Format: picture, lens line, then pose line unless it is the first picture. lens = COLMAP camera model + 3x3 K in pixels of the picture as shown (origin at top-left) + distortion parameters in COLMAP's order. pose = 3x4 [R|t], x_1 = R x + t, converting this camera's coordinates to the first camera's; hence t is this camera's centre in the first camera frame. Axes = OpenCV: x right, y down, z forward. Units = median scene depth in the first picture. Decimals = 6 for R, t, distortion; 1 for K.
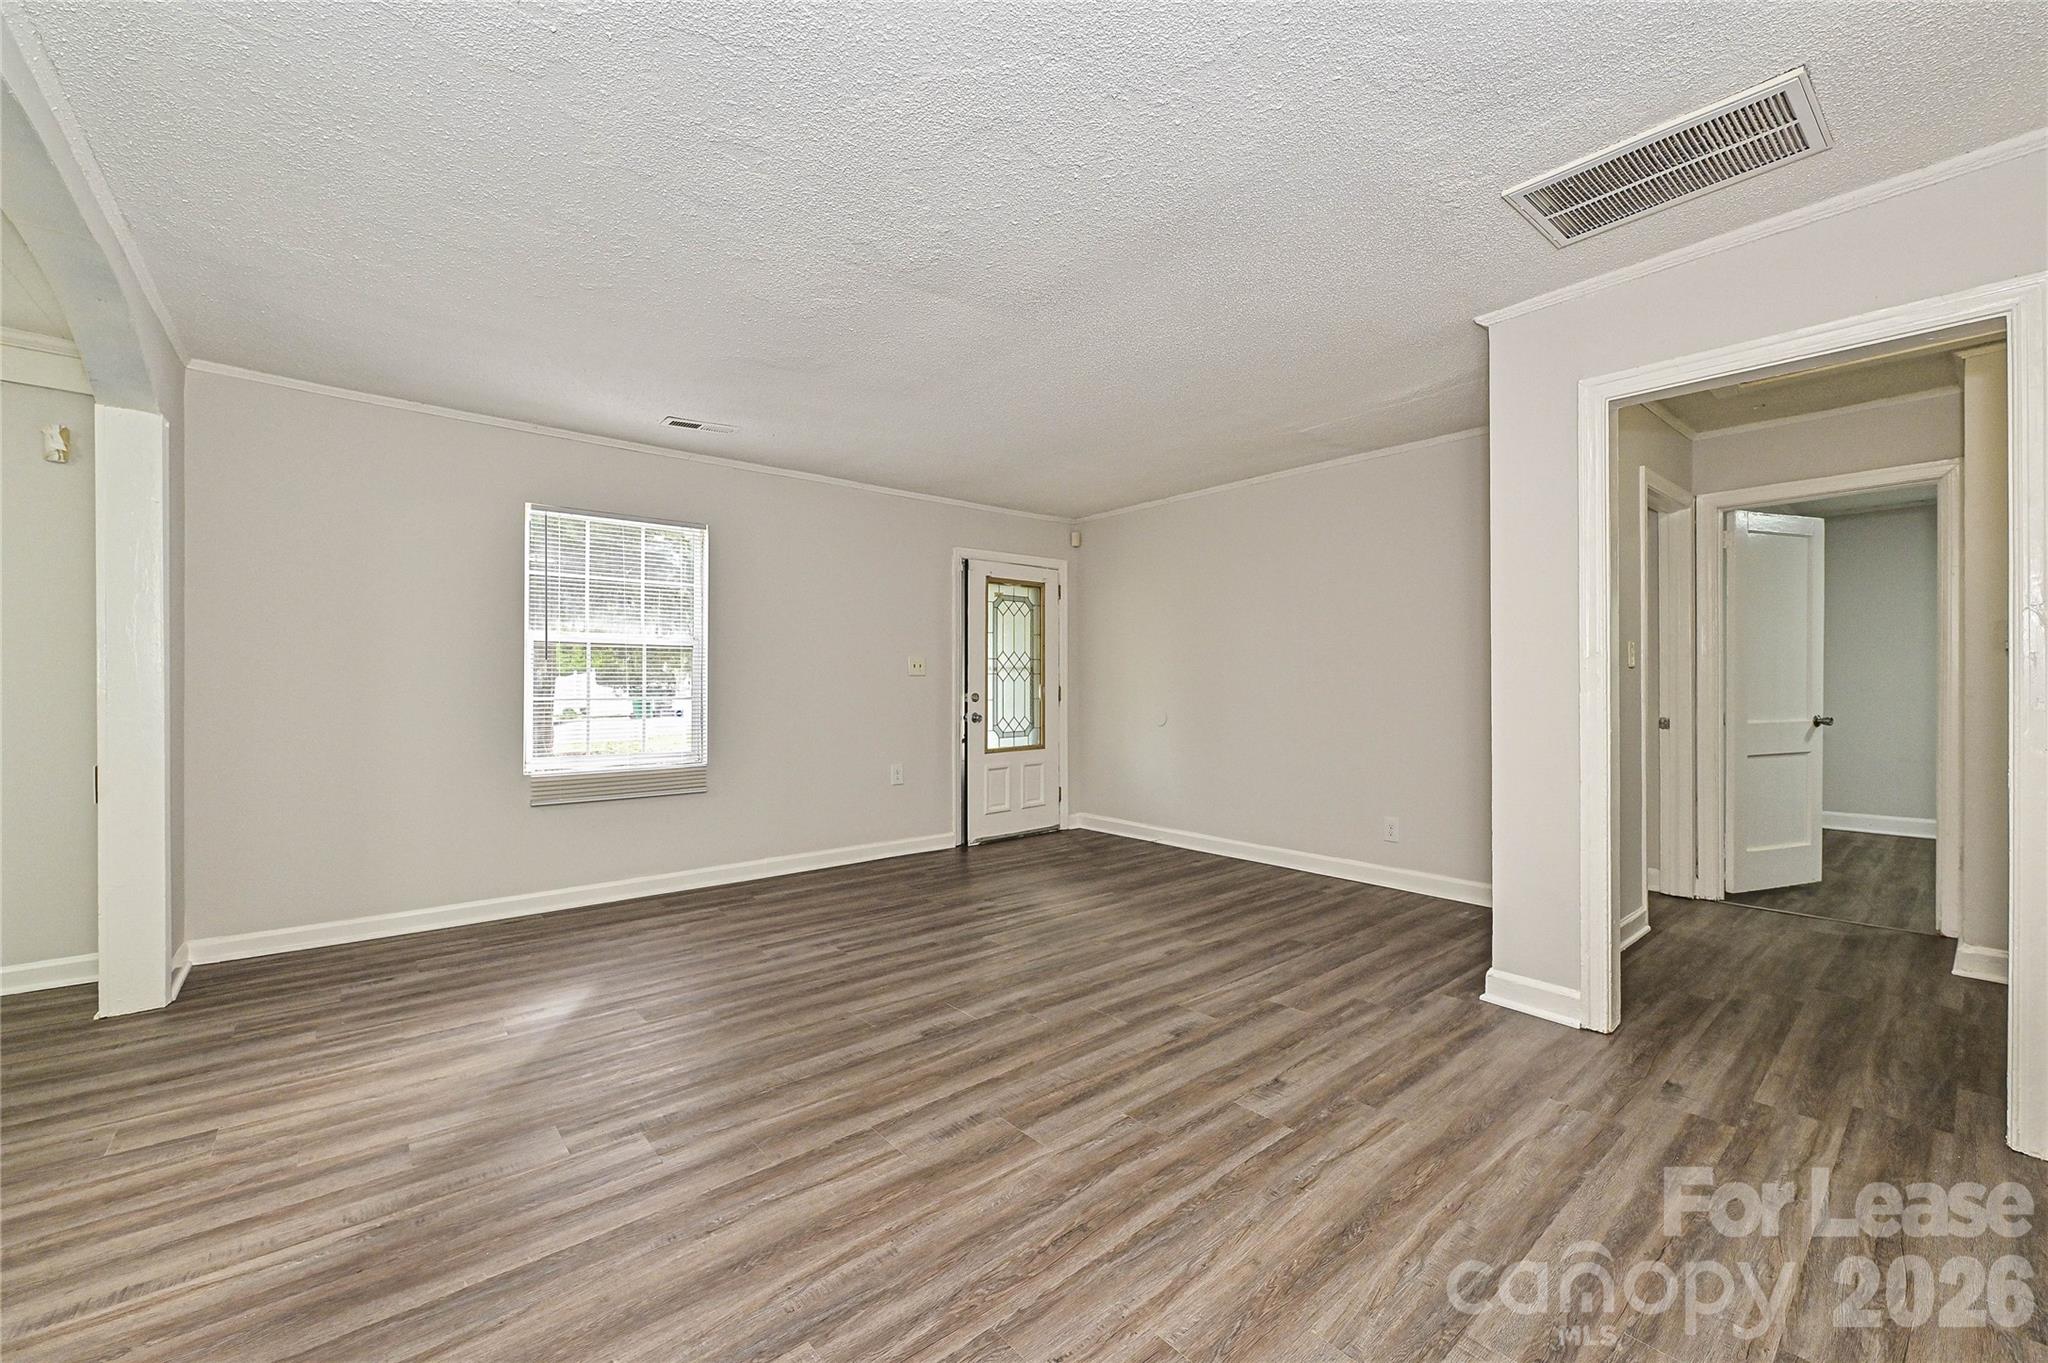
lens RADIAL K [[817.6, 0, 1017.0], [0, 817.6, 676.9], [0, 0, 1]] dist [-0.003707, 0.000845]
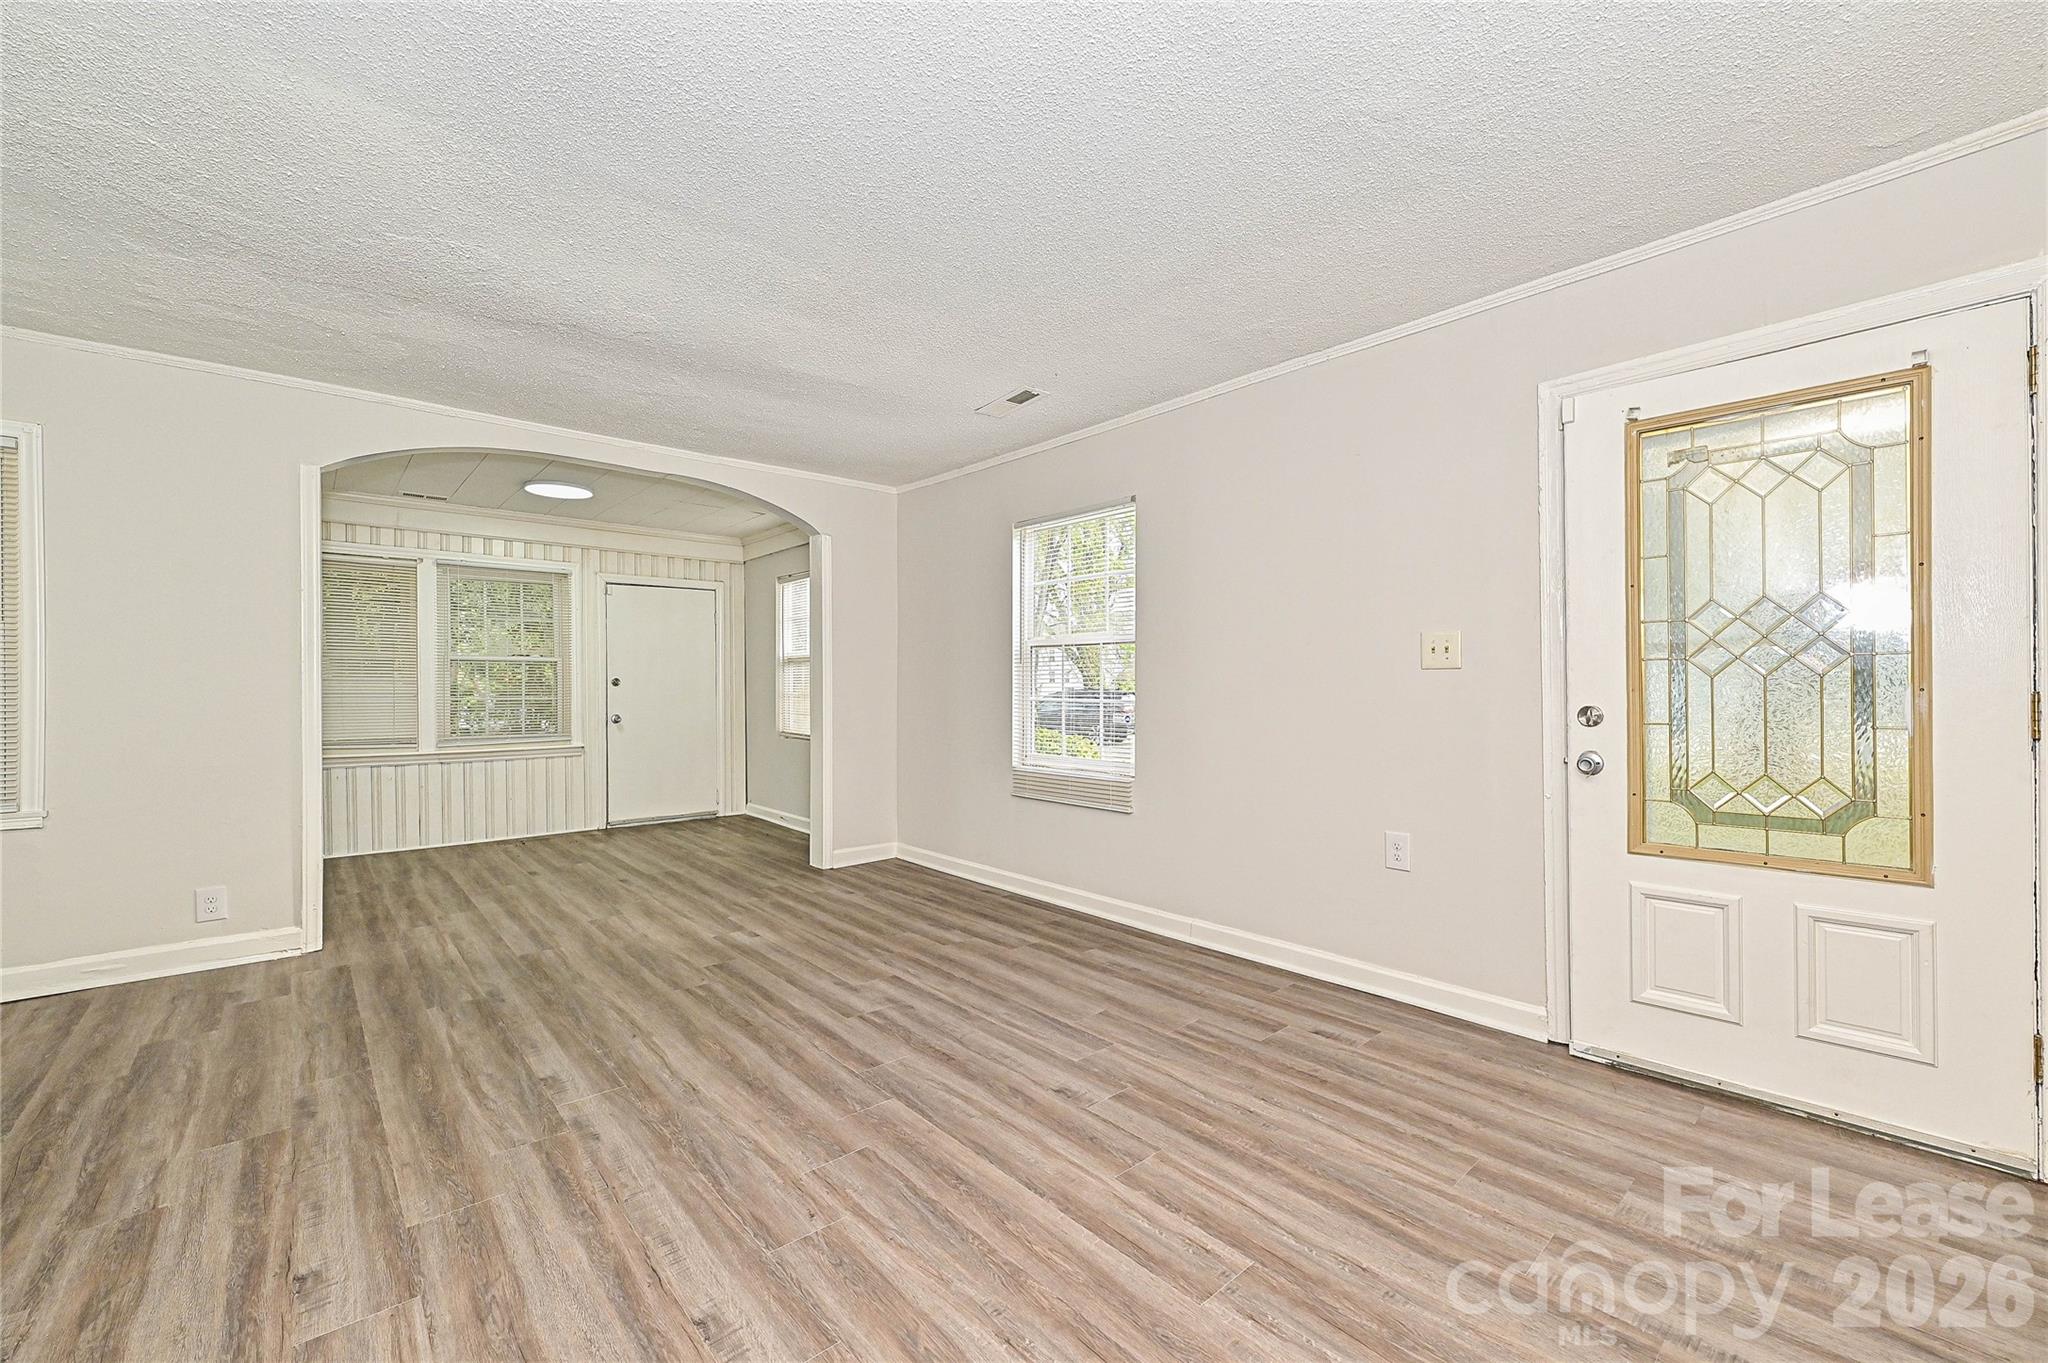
lens RADIAL K [[817.6, 0, 1024.8], [0, 817.6, 690.0], [0, 0, 1]] dist [-0.003707, 0.000845]
pose [[0.031463, 0.007432, -0.999477, 0.707623], [0.013595, 0.999877, 0.007863, 0.006710], [0.999412, -0.013836, 0.031358, 1.328697]]
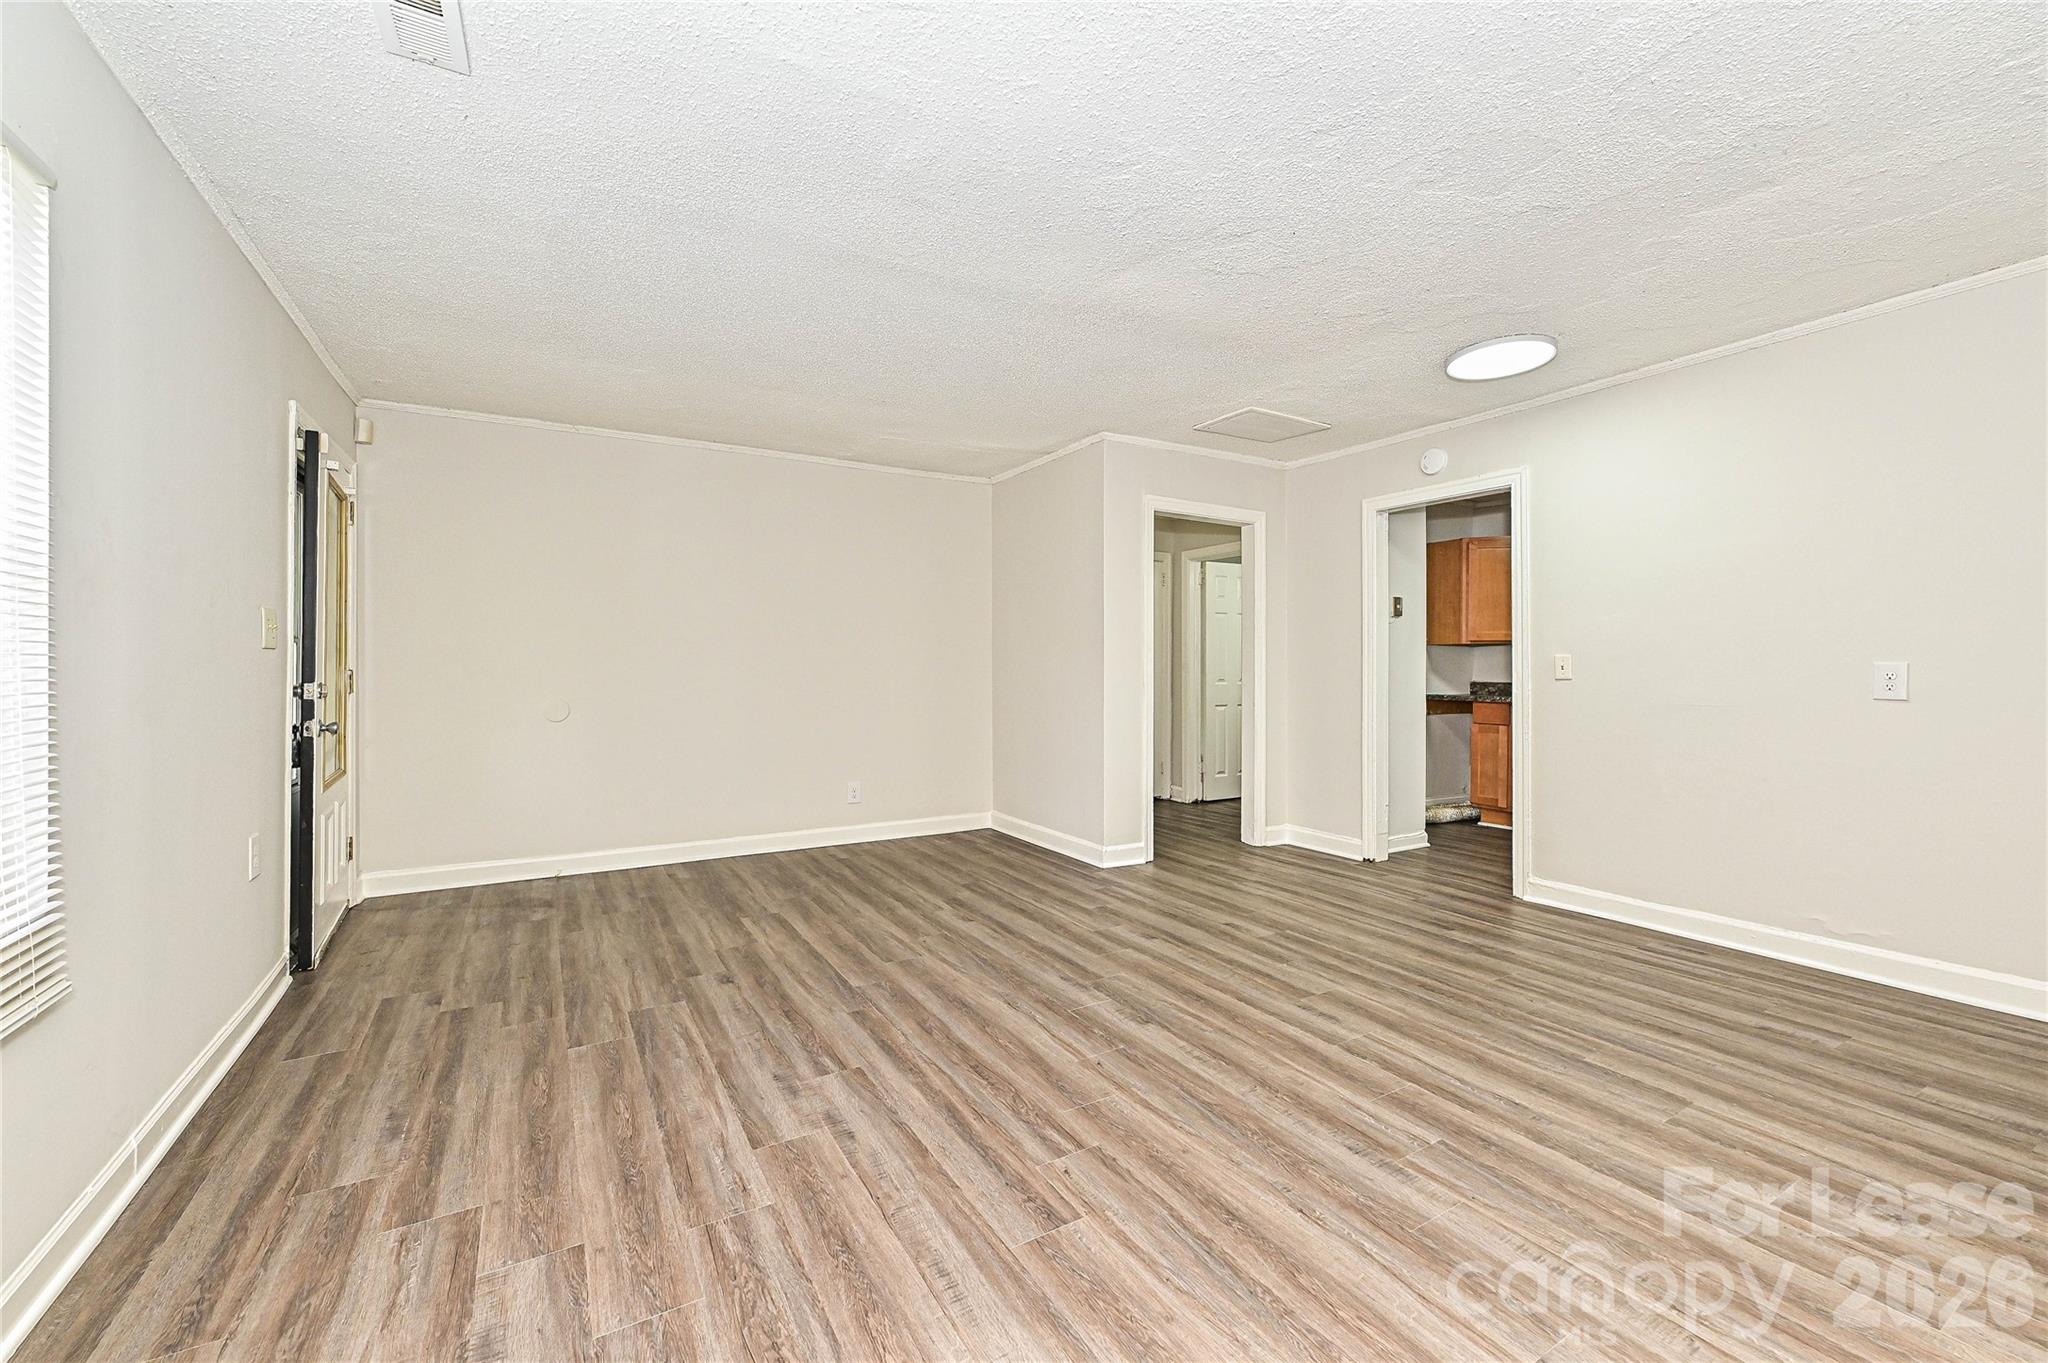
lens RADIAL K [[817.6, 0, 1024.0], [0, 817.6, 669.0], [0, 0, 1]] dist [-0.003707, 0.000845]
pose [[0.160589, -0.001283, 0.987021, -0.978914], [-0.010470, 0.999941, 0.003004, 0.007750], [-0.986966, -0.010817, 0.160566, 0.874010]]
